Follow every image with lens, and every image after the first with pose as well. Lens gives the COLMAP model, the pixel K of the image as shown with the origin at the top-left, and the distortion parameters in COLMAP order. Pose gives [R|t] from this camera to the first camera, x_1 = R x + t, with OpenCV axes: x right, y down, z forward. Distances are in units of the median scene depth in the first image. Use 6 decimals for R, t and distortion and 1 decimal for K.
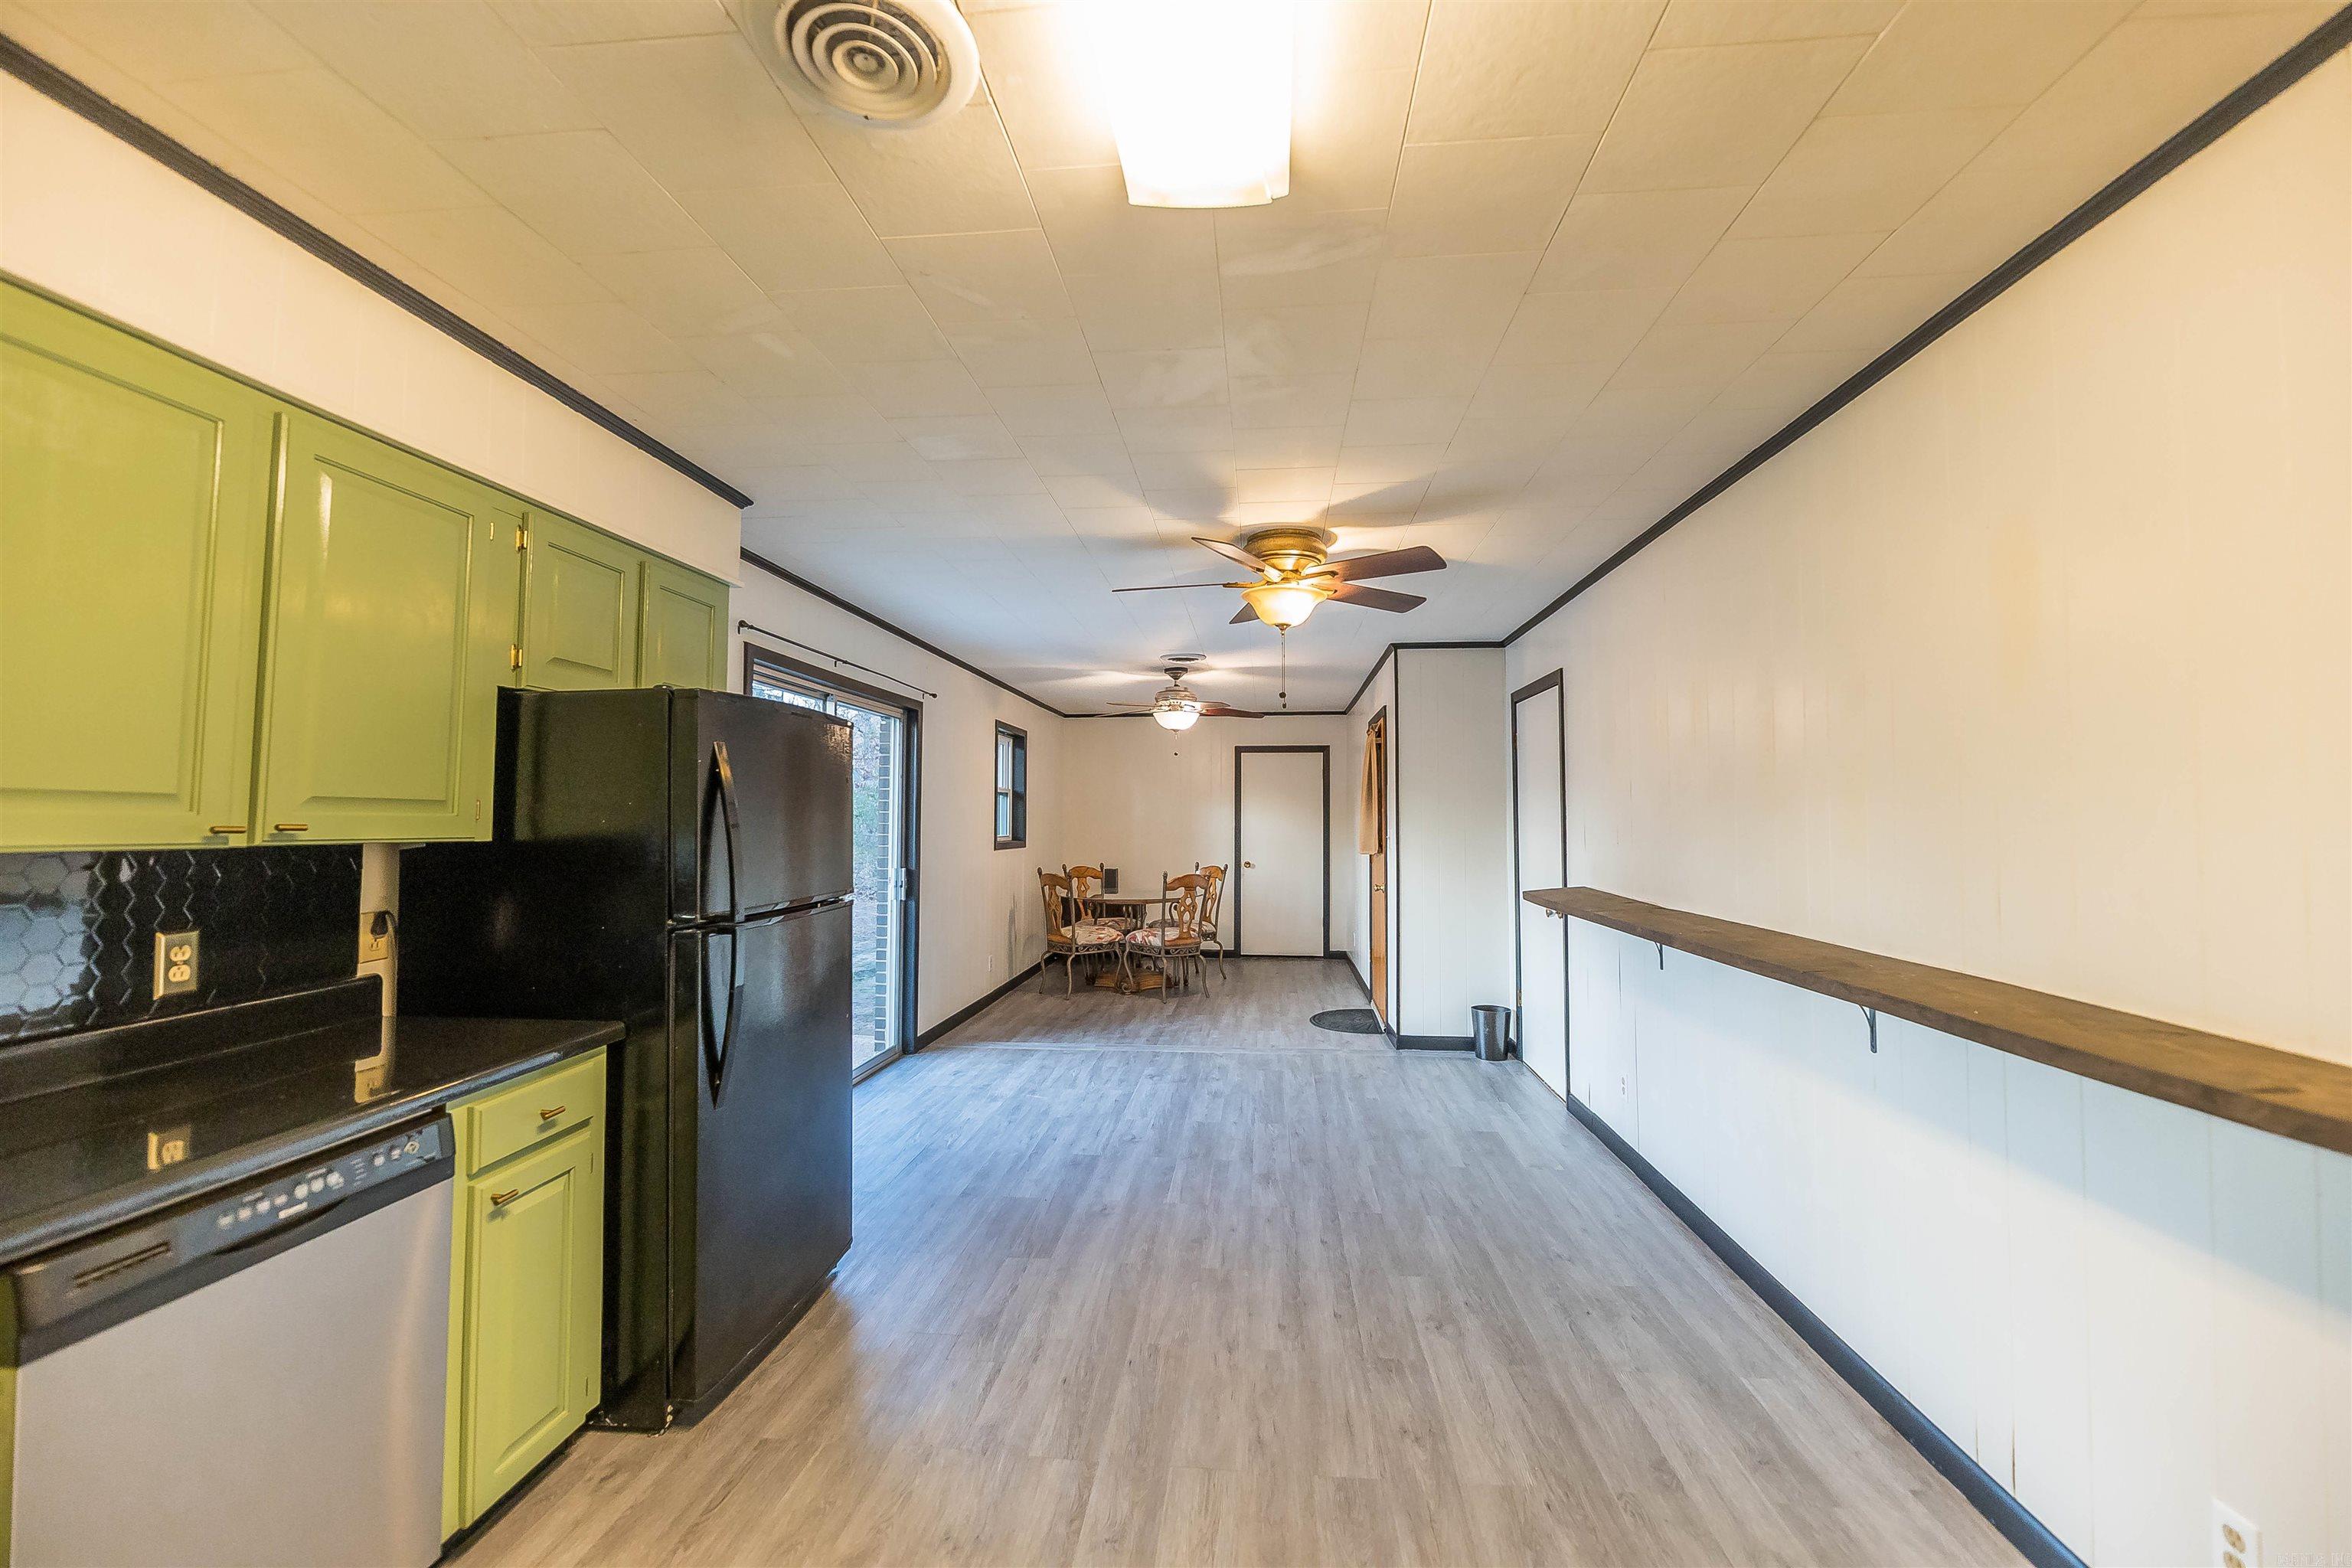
lens RADIAL K [[950.2, 0, 1182.5], [0, 950.2, 769.6], [0, 0, 1]] dist [-0.004392, -0.000534]
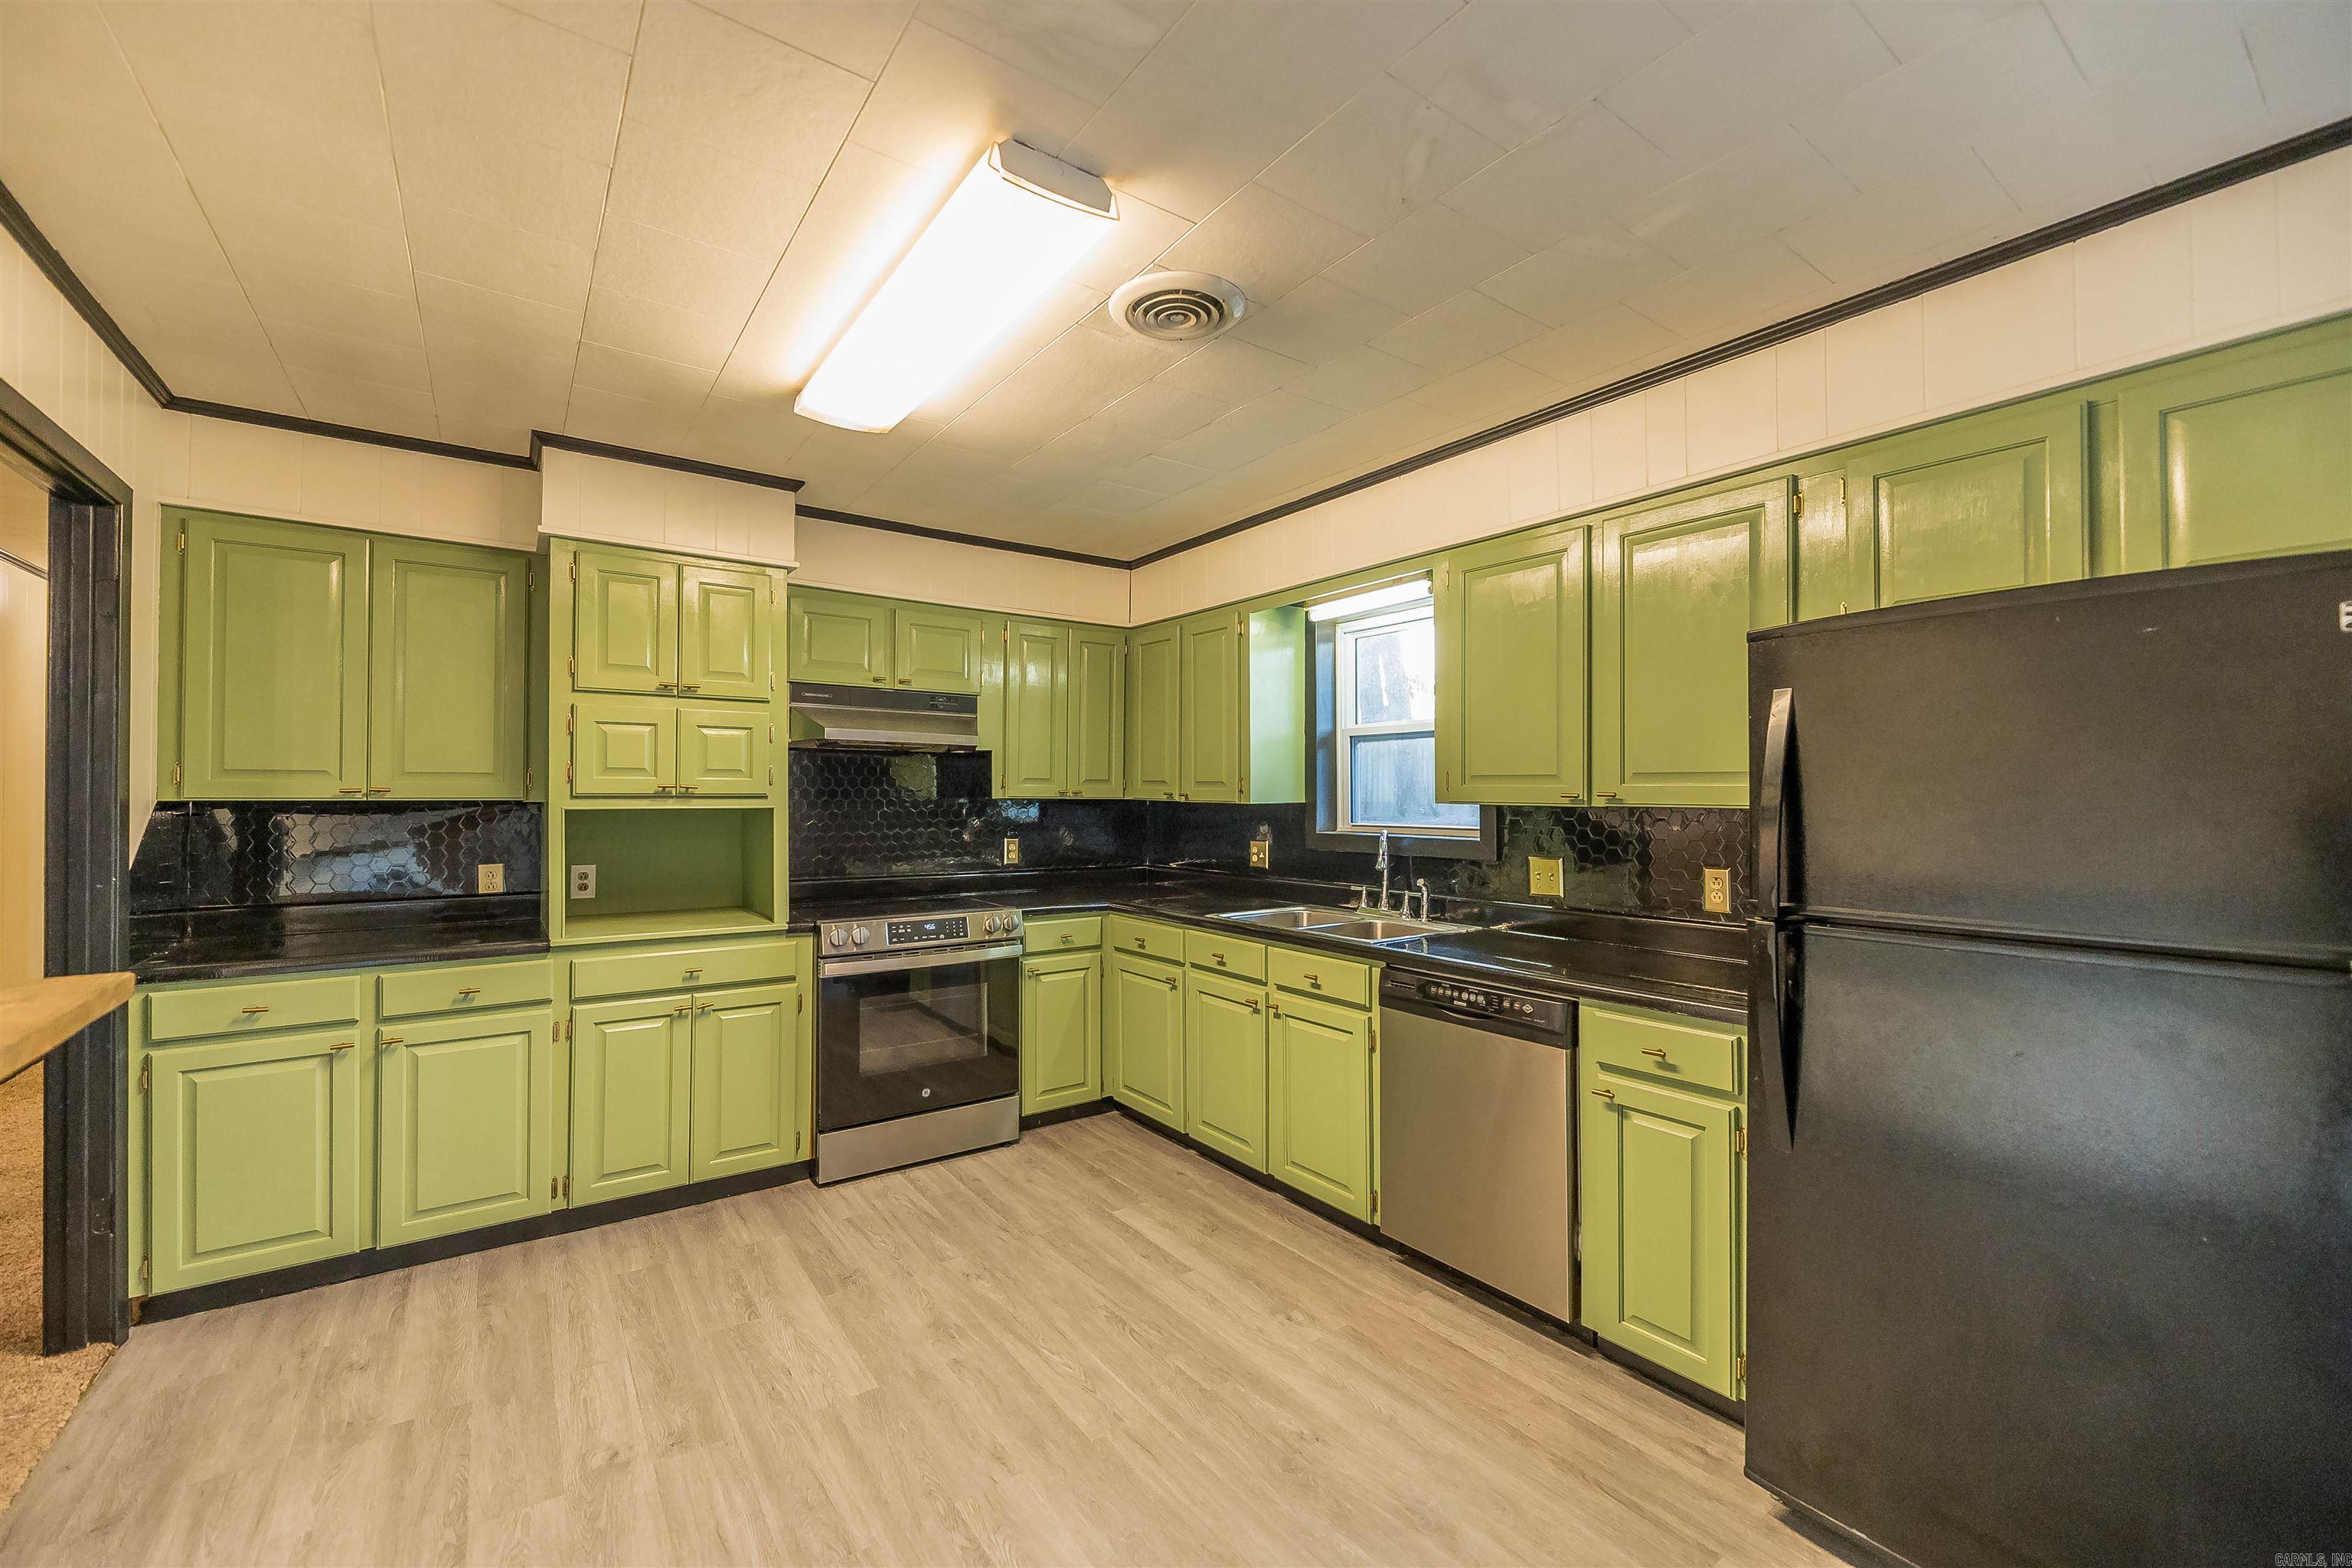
lens RADIAL K [[950.2, 0, 1173.1], [0, 950.2, 785.1], [0, 0, 1]] dist [-0.004392, -0.000534]
pose [[-0.760788, -0.010166, -0.648921, 0.385691], [0.027794, 0.998450, -0.048227, 0.068473], [0.648406, -0.054727, -0.759326, 1.181588]]
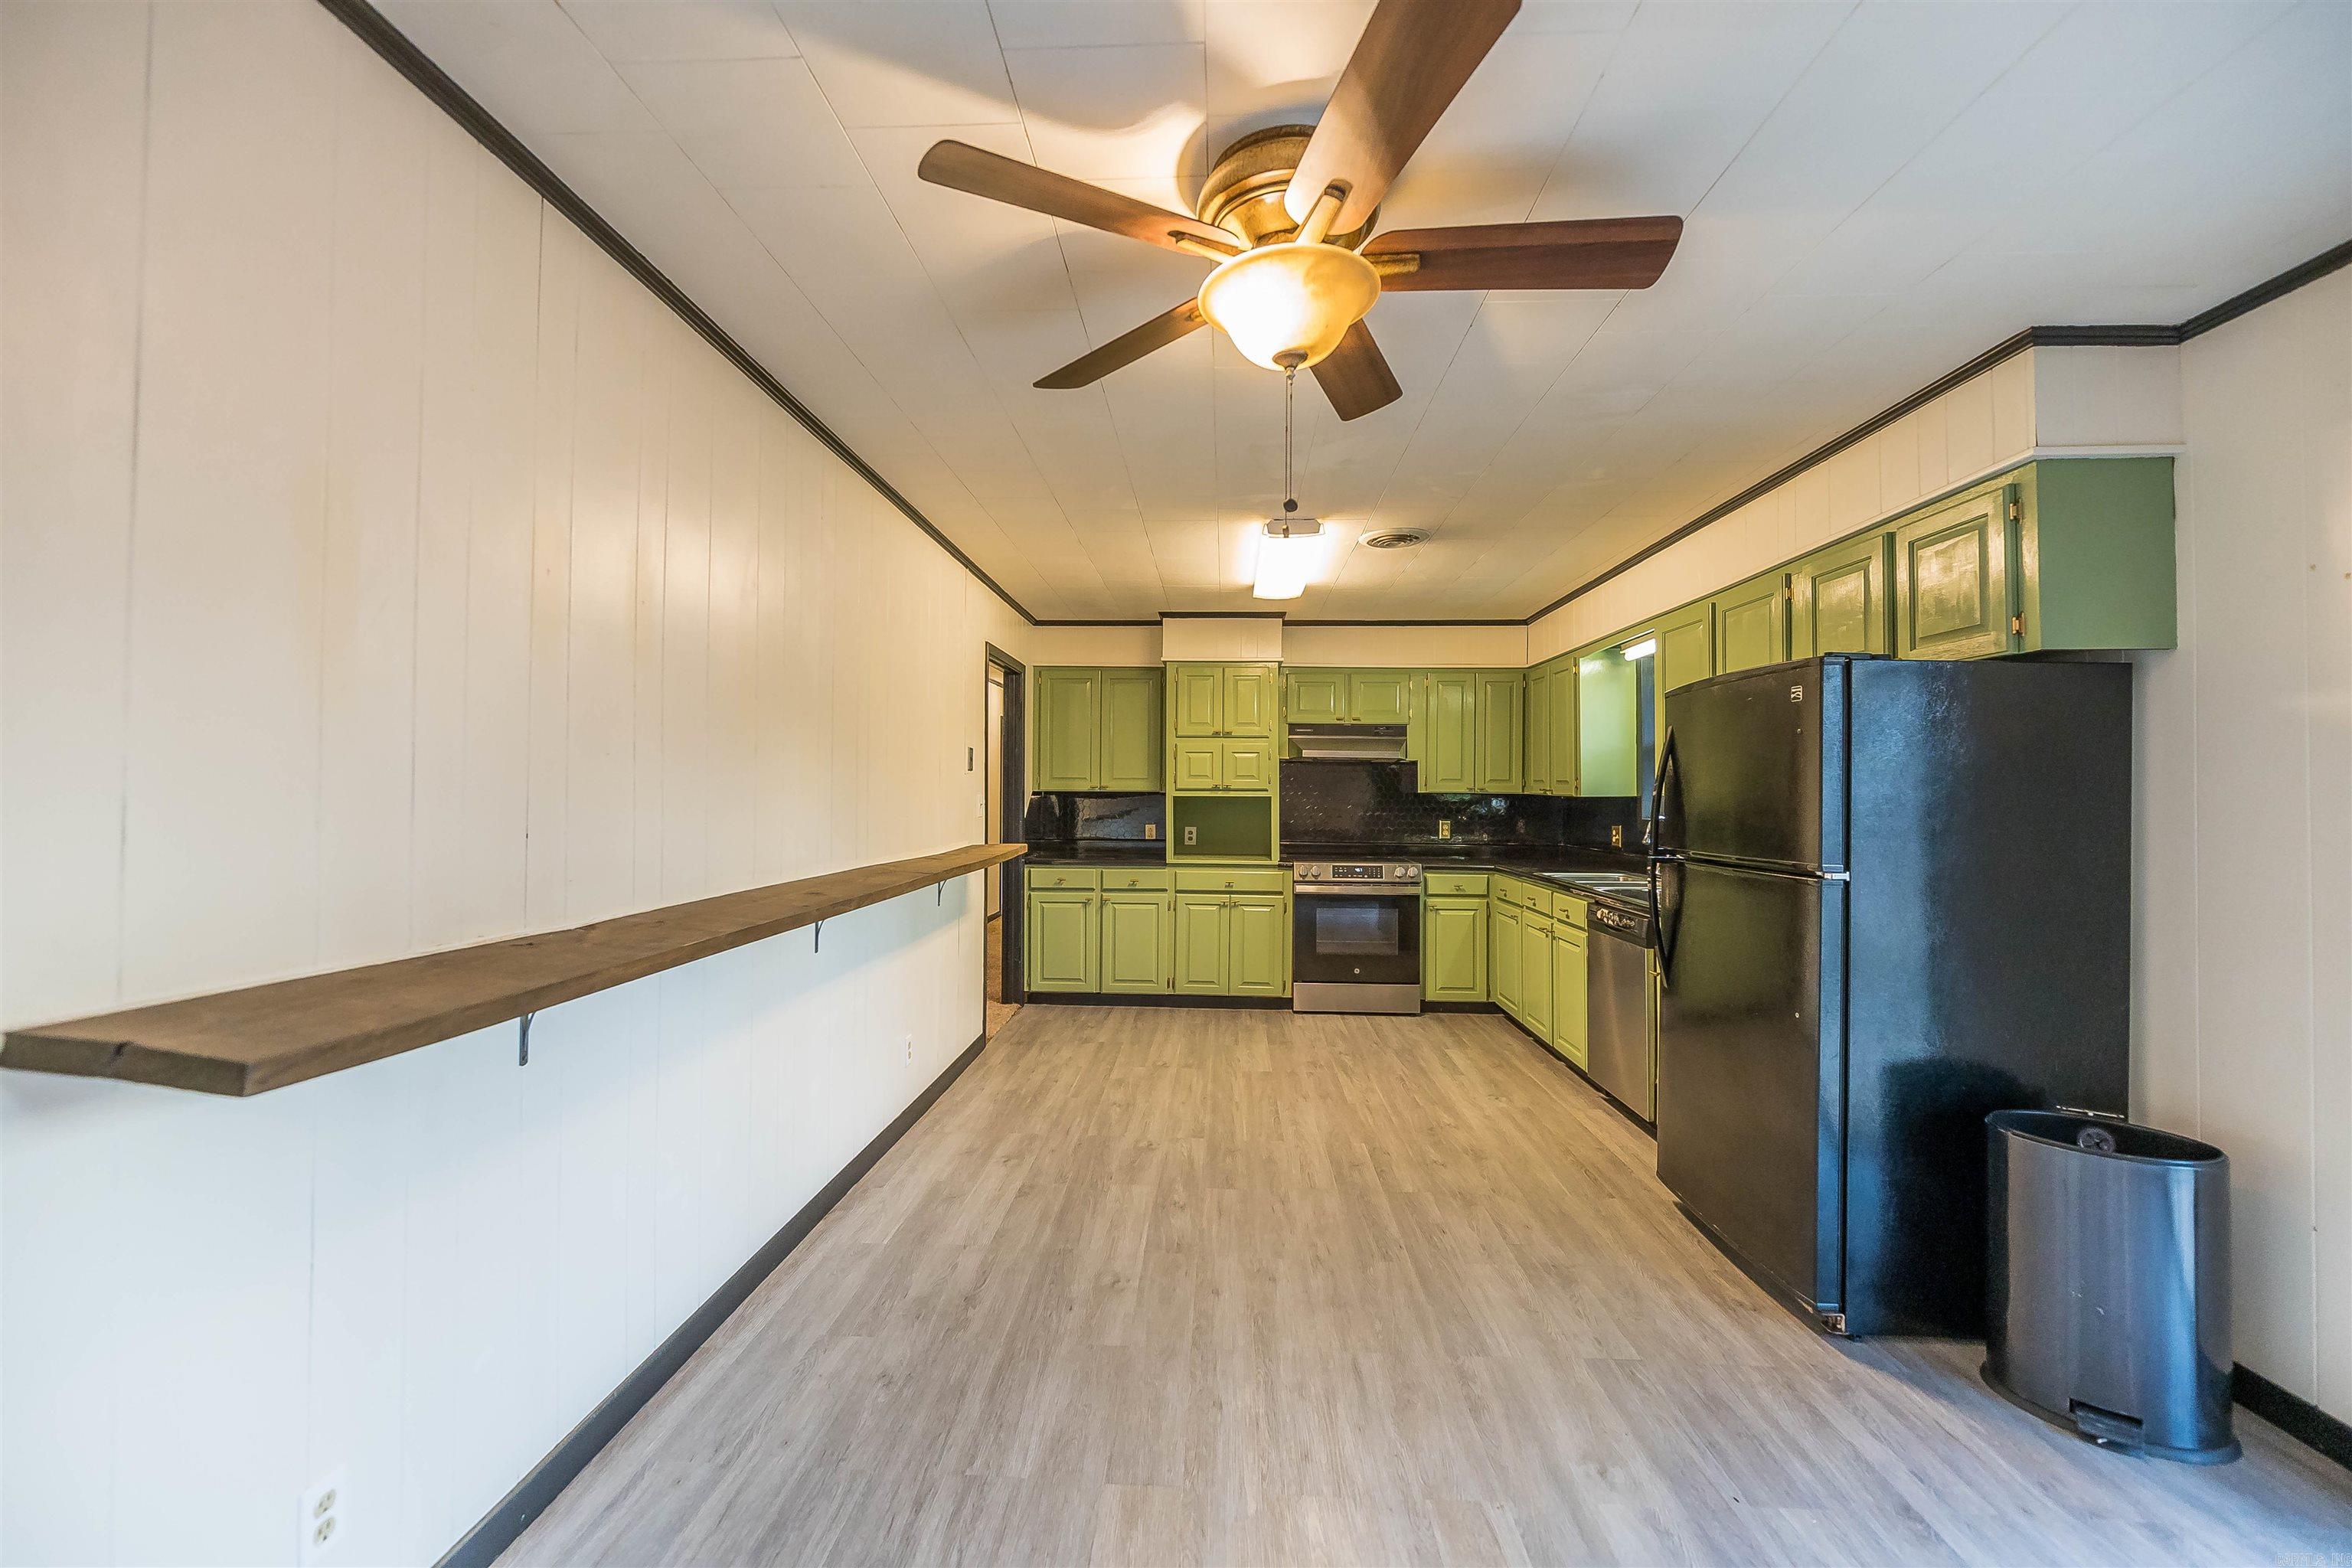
lens RADIAL K [[950.2, 0, 1165.3], [0, 950.2, 780.8], [0, 0, 1]] dist [-0.004392, -0.000534]
pose [[-0.999683, -0.008861, -0.023581, 0.267511], [-0.007399, 0.998087, -0.061375, 0.131220], [0.024079, -0.061181, -0.997836, 2.206113]]
